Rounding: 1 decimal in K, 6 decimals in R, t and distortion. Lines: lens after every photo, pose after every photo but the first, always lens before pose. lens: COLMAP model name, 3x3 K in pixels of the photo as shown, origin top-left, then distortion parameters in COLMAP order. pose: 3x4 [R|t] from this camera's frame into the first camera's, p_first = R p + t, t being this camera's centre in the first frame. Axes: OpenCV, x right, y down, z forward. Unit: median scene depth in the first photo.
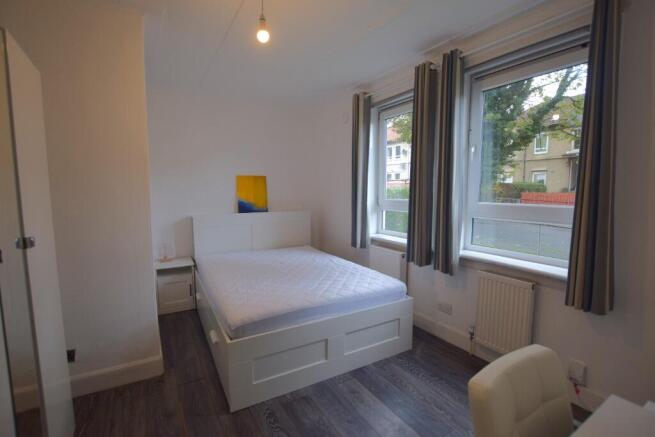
lens RADIAL K [[304.0, 0, 330.0], [0, 304.0, 218.4], [0, 0, 1]] dist [-0.000761, 0.000080]
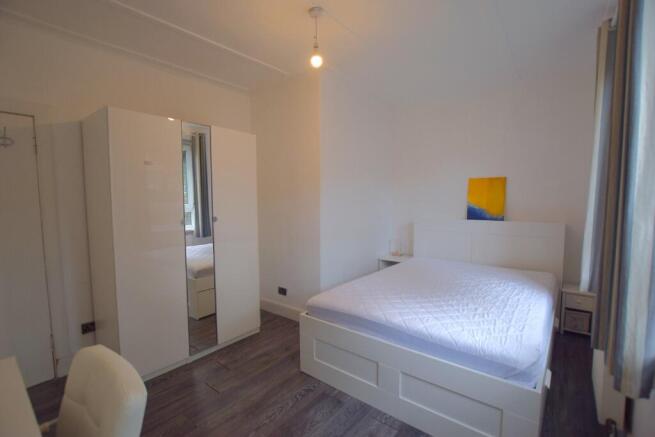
lens RADIAL K [[304.0, 0, 331.1], [0, 304.0, 220.6], [0, 0, 1]] dist [-0.000761, 0.000080]
pose [[0.368352, 0.072084, -0.926888, 0.598604], [-0.084813, 0.995438, 0.043709, -0.030863], [0.925810, 0.062512, 0.372785, 0.434370]]
